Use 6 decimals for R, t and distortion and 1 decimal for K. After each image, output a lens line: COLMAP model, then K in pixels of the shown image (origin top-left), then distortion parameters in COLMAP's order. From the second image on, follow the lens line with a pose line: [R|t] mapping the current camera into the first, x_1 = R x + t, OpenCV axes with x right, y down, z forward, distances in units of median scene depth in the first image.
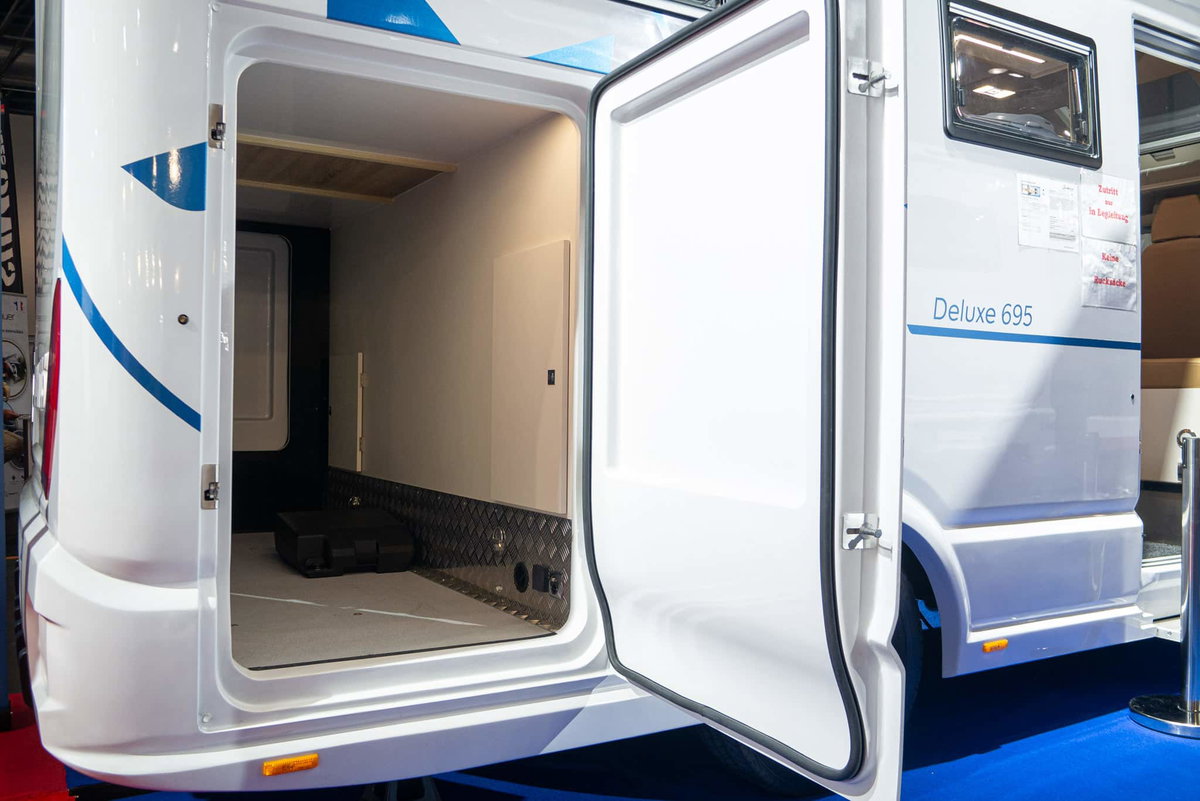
lens RADIAL K [[994.9, 0, 600.0], [0, 994.9, 400.5], [0, 0, 1]] dist [-0.033420, 0.005025]
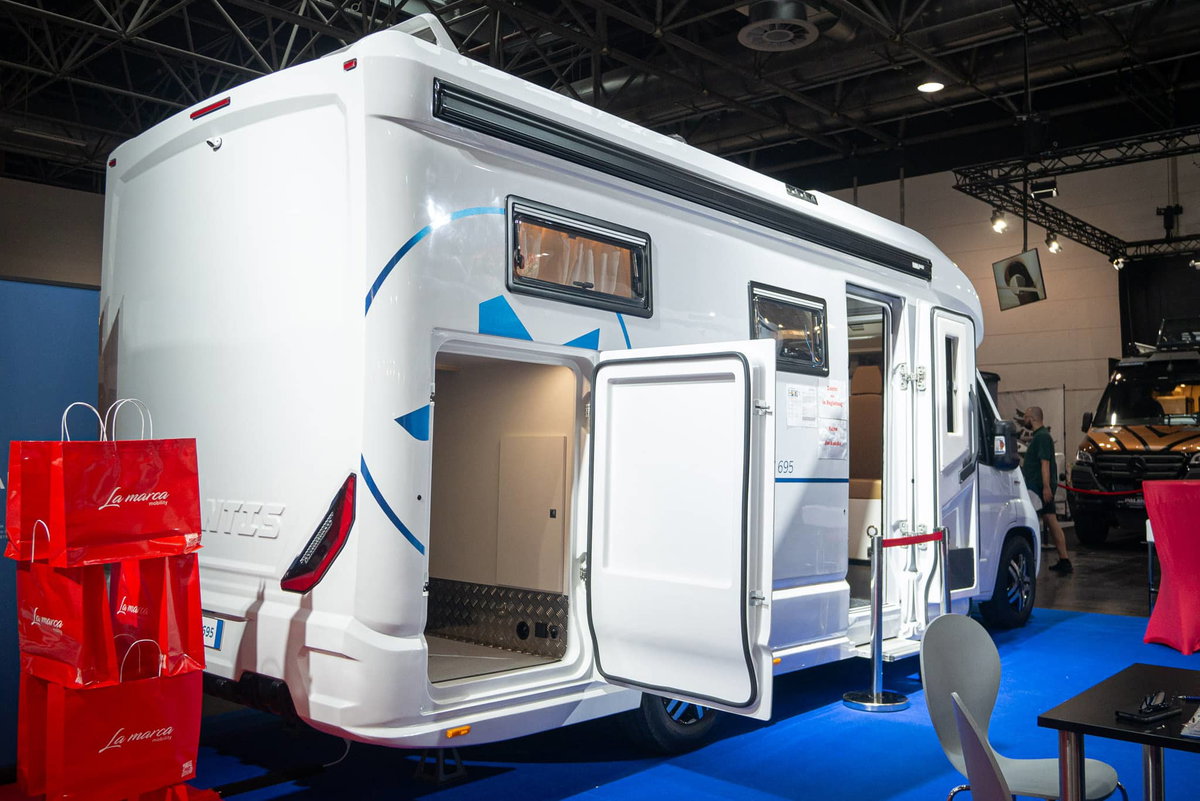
lens RADIAL K [[1054.5, 0, 638.2], [0, 1054.5, 399.0], [0, 0, 1]] dist [-0.032362, -0.001708]
pose [[0.947293, 0.029389, 0.319019, -0.387897], [-0.011893, 0.998323, -0.056656, -0.093003], [-0.320149, 0.049876, 0.946053, -0.621722]]
